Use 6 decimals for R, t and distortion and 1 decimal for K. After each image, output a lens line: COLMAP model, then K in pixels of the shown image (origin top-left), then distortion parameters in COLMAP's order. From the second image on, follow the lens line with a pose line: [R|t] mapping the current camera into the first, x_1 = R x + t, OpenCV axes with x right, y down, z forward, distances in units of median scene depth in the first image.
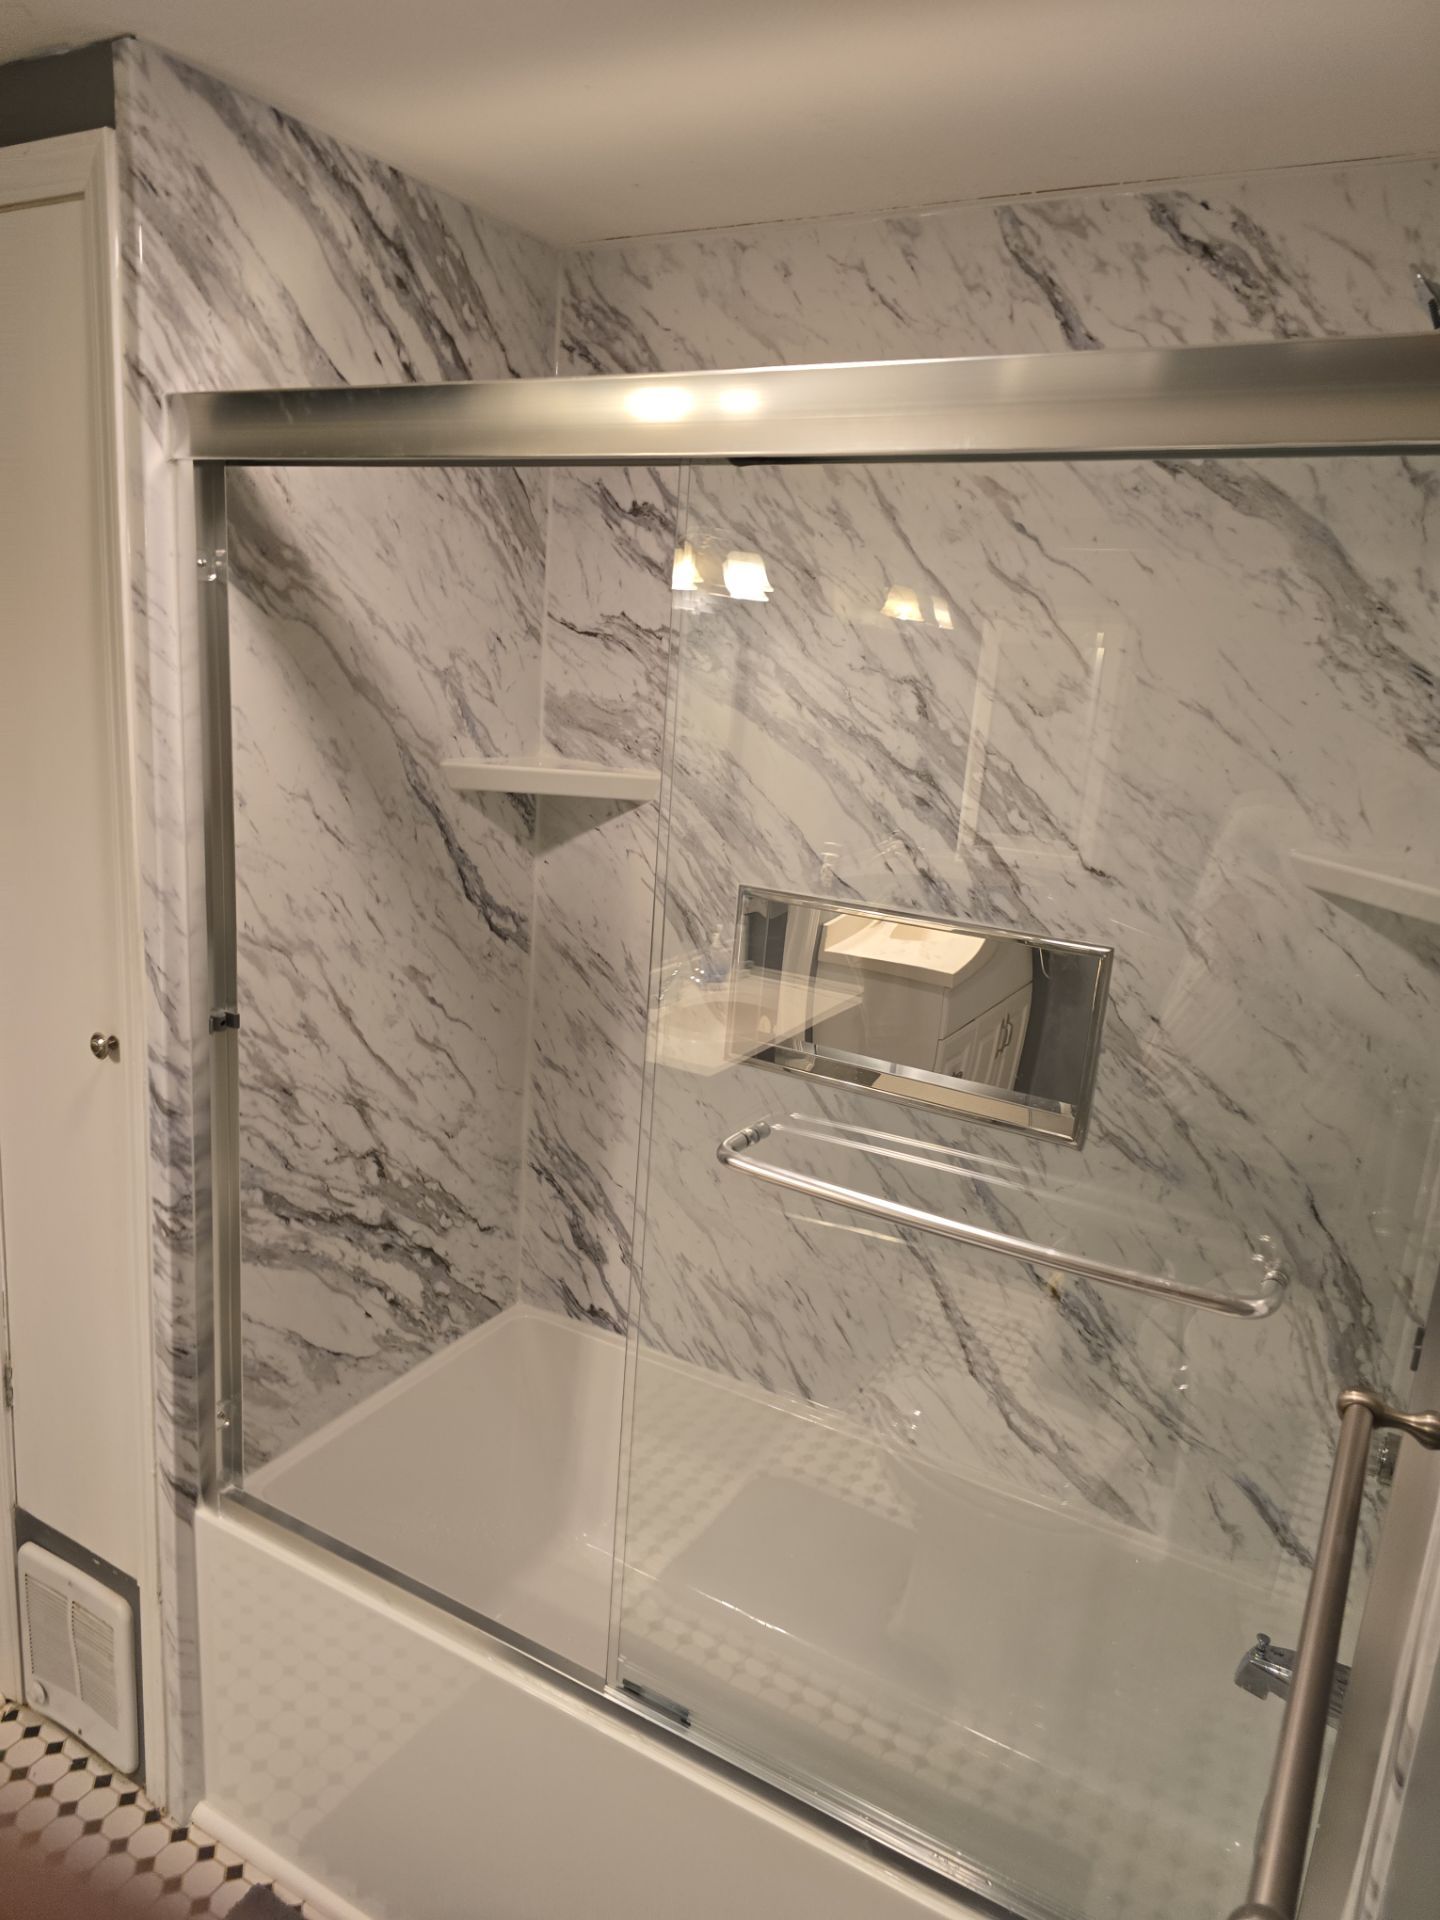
lens RADIAL K [[1266.6, 0, 702.5], [0, 1266.6, 955.5], [0, 0, 1]] dist [0.059884, -0.054907]
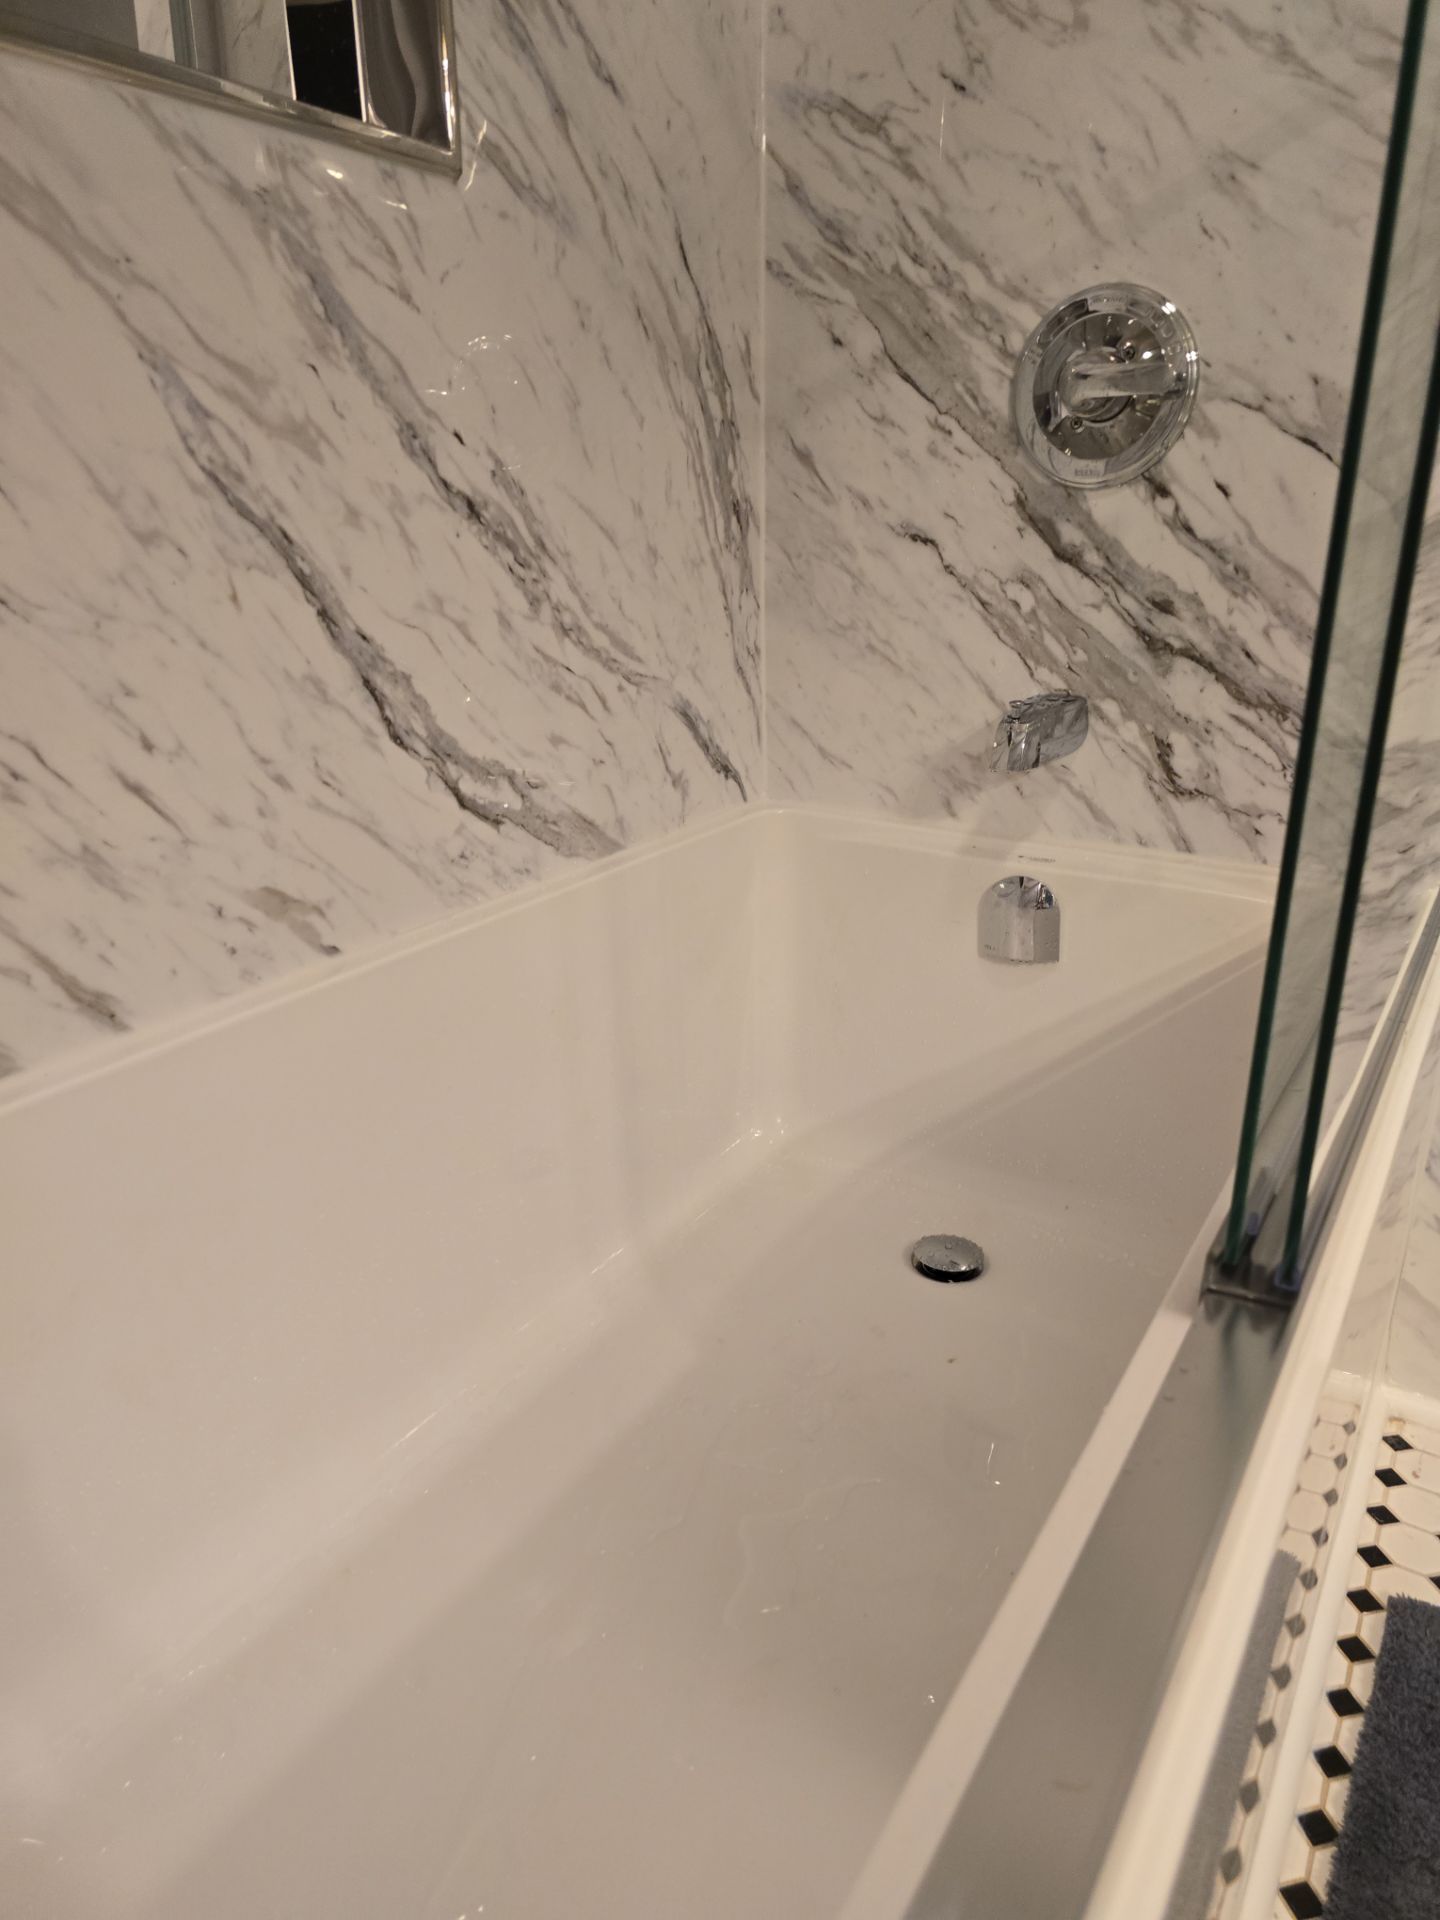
lens RADIAL K [[1288.8, 0, 721.1], [0, 1288.8, 960.2], [0, 0, 1]] dist [0.066125, -0.055850]
pose [[0.036664, -0.395610, 0.917686, -0.306621], [0.229288, 0.897136, 0.377590, 0.256185], [-0.972668, 0.196570, 0.123601, 0.878871]]
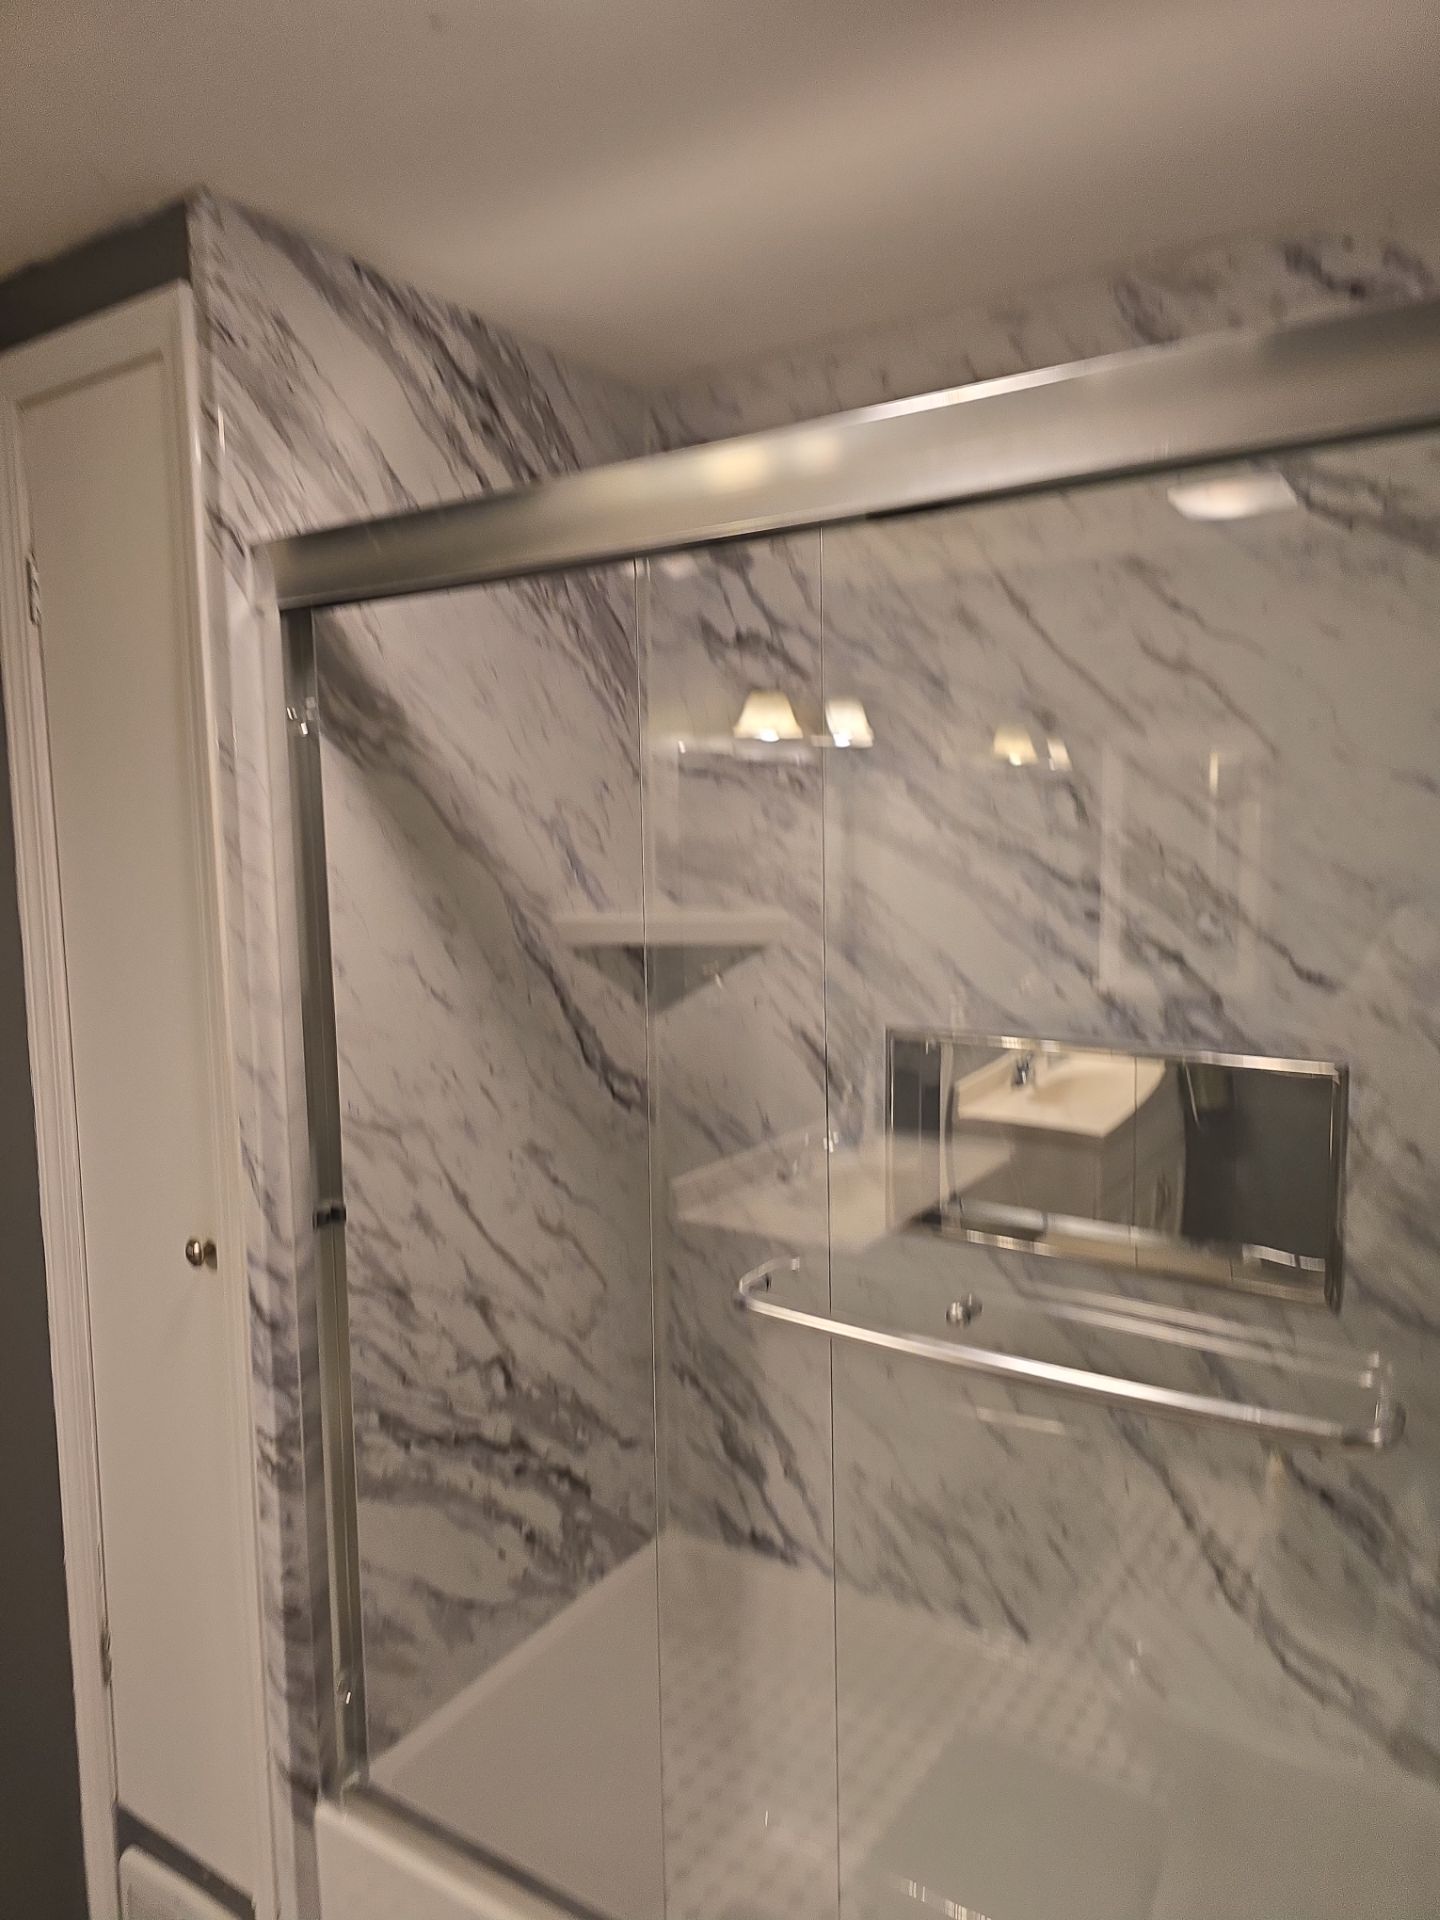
lens RADIAL K [[1290.2, 0, 693.4], [0, 1290.2, 958.9], [0, 0, 1]] dist [0.067508, -0.071641]
pose [[0.993293, -0.080043, -0.083443, -0.028549], [0.068202, 0.988331, -0.136202, 0.012341], [0.093371, 0.129598, 0.987161, 0.092090]]
